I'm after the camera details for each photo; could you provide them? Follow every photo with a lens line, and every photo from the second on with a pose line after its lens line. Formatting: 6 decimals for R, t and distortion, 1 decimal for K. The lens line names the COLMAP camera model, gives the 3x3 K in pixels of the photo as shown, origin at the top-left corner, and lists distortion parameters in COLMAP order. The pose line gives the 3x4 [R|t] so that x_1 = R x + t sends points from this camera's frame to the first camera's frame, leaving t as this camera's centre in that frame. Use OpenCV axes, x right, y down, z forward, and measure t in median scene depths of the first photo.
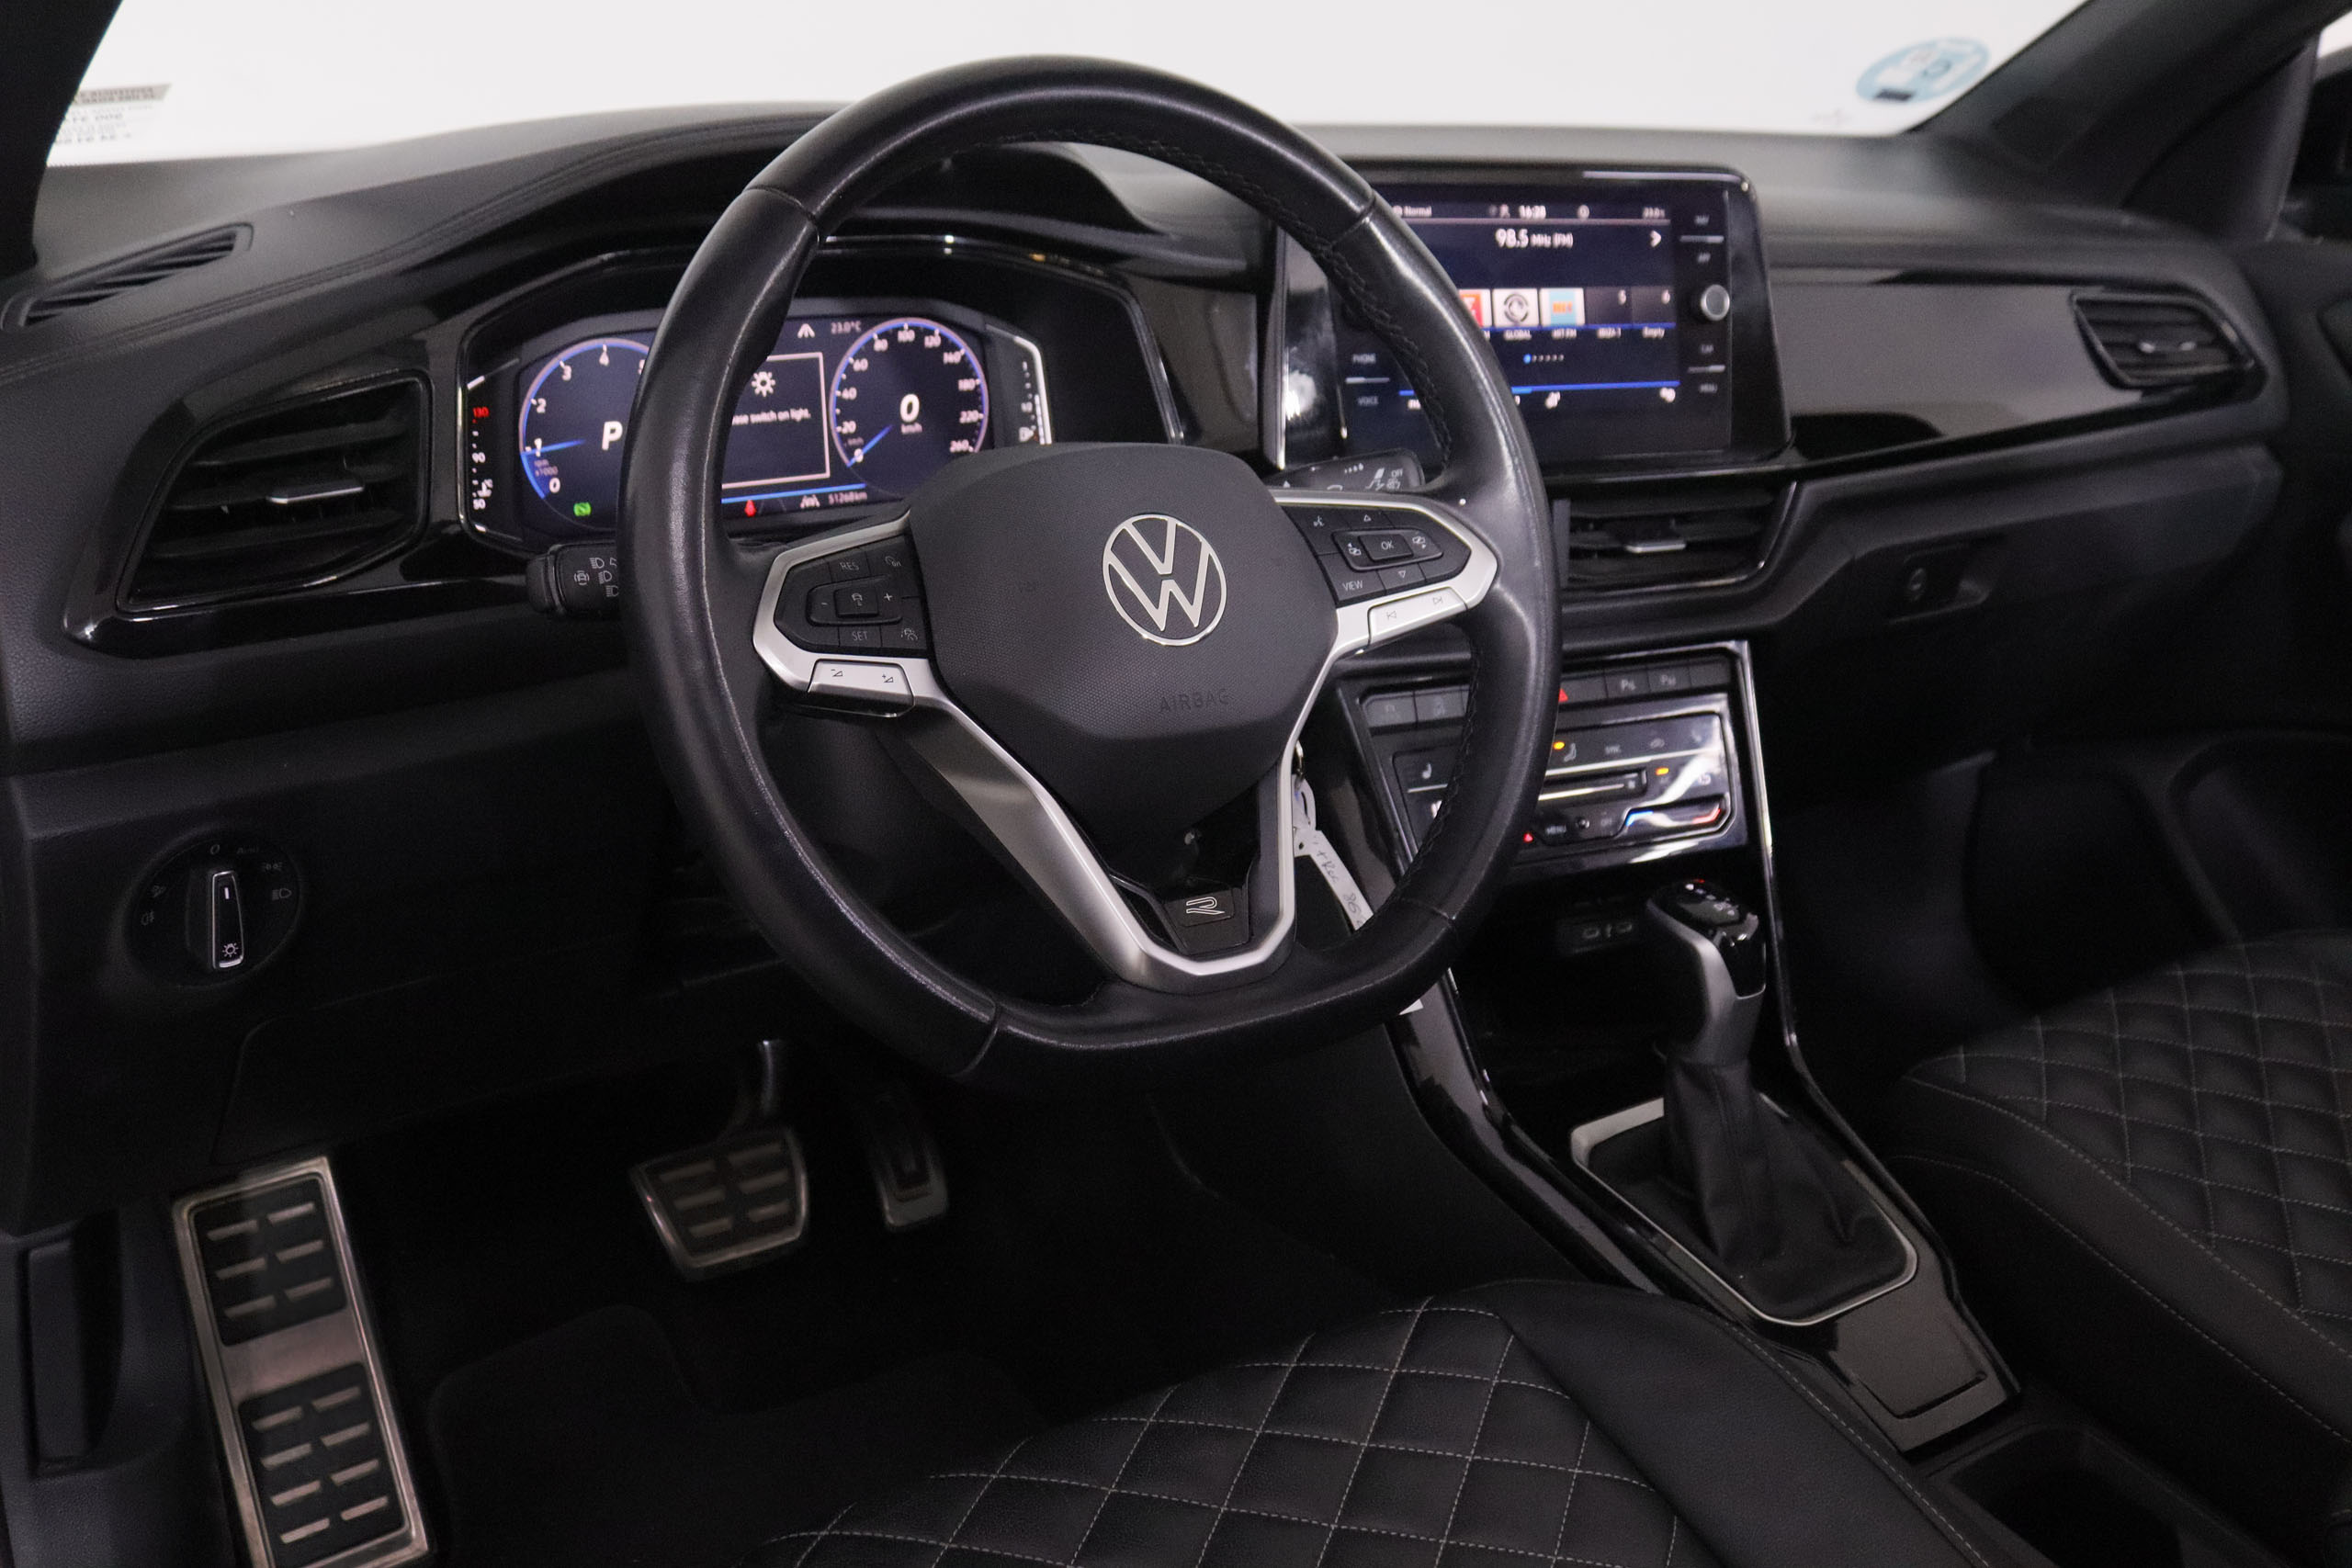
lens RADIAL K [[2290.0, 0, 1186.2], [0, 2290.0, 796.5], [0, 0, 1]] dist [-0.096125, 0.000000]
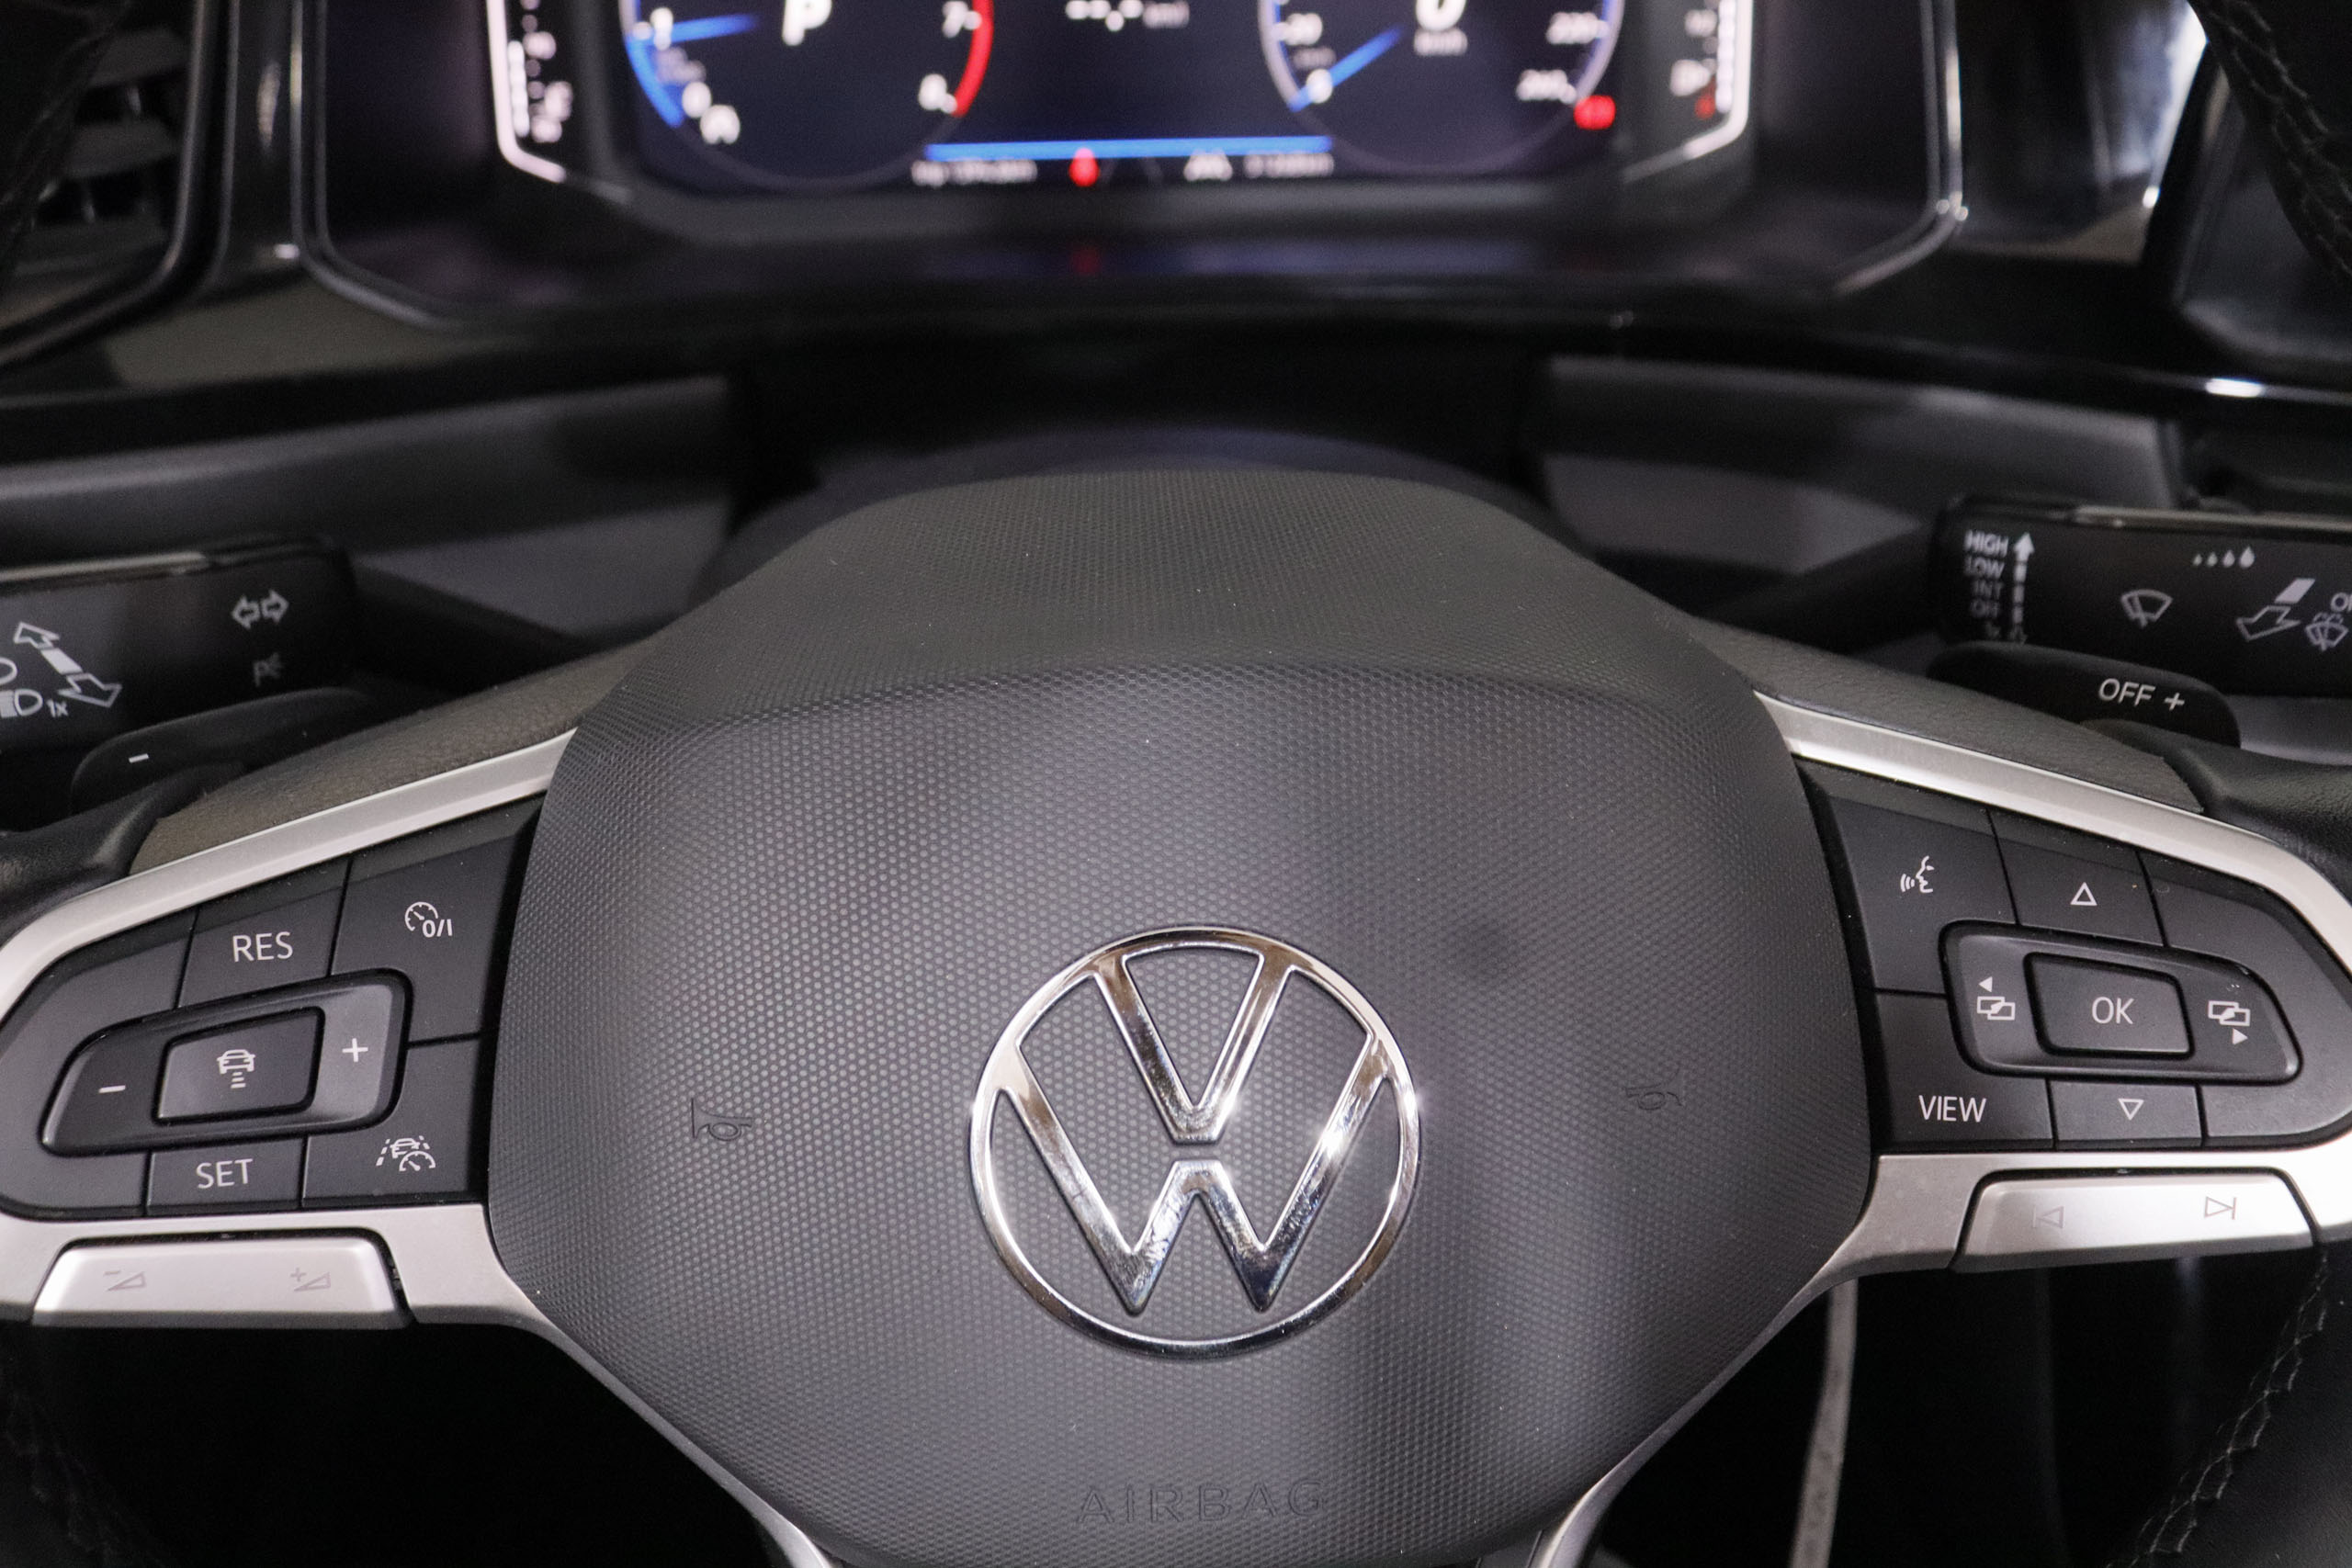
lens RADIAL K [[2104.5, 0, 1172.0], [0, 2104.5, 791.0], [0, 0, 1]] dist [-0.078778, 0.003720]
pose [[0.851688, 0.324915, -0.411167, 0.066686], [-0.148945, 0.902321, 0.404515, -0.186085], [0.502438, -0.283280, 0.816890, 0.551039]]
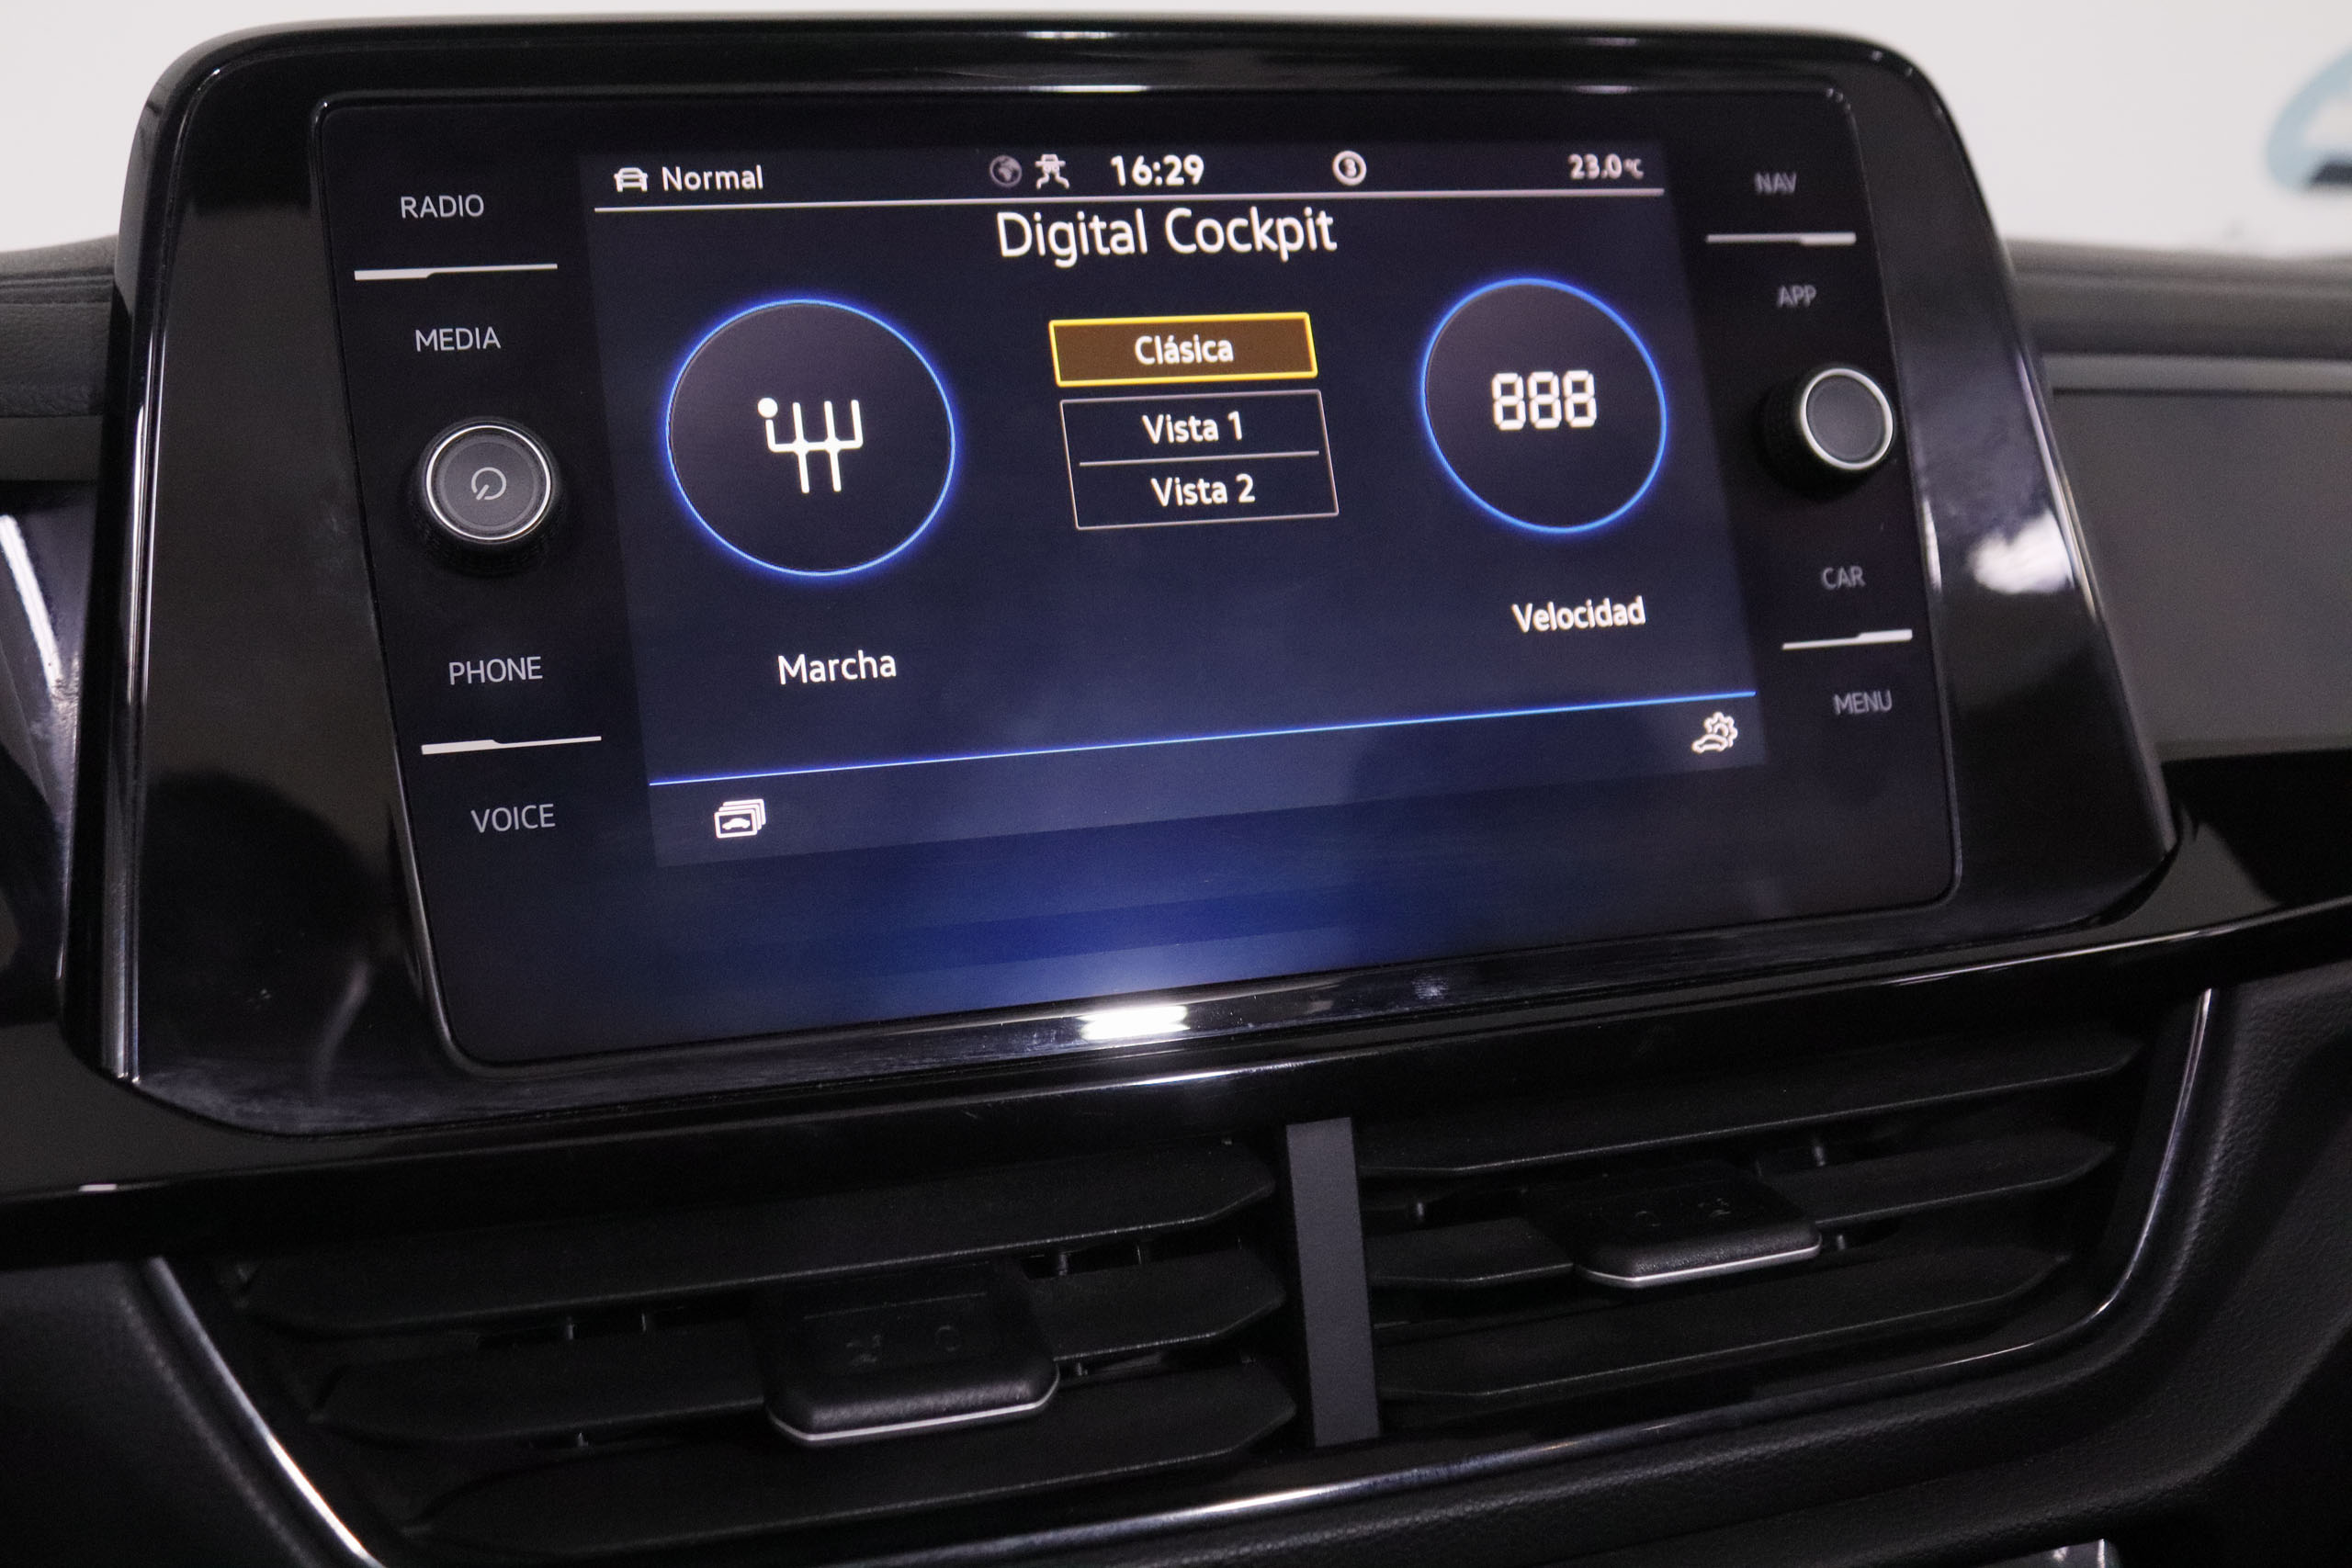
lens RADIAL K [[2536.4, 0, 1194.0], [0, 2536.4, 769.1], [0, 0, 1]] dist [-0.081417, 0.000000]
pose [[0.985200, -0.089322, -0.146297, 0.204213], [0.048530, 0.963926, -0.261710, -0.094745], [0.164396, 0.250737, 0.953994, 0.717067]]
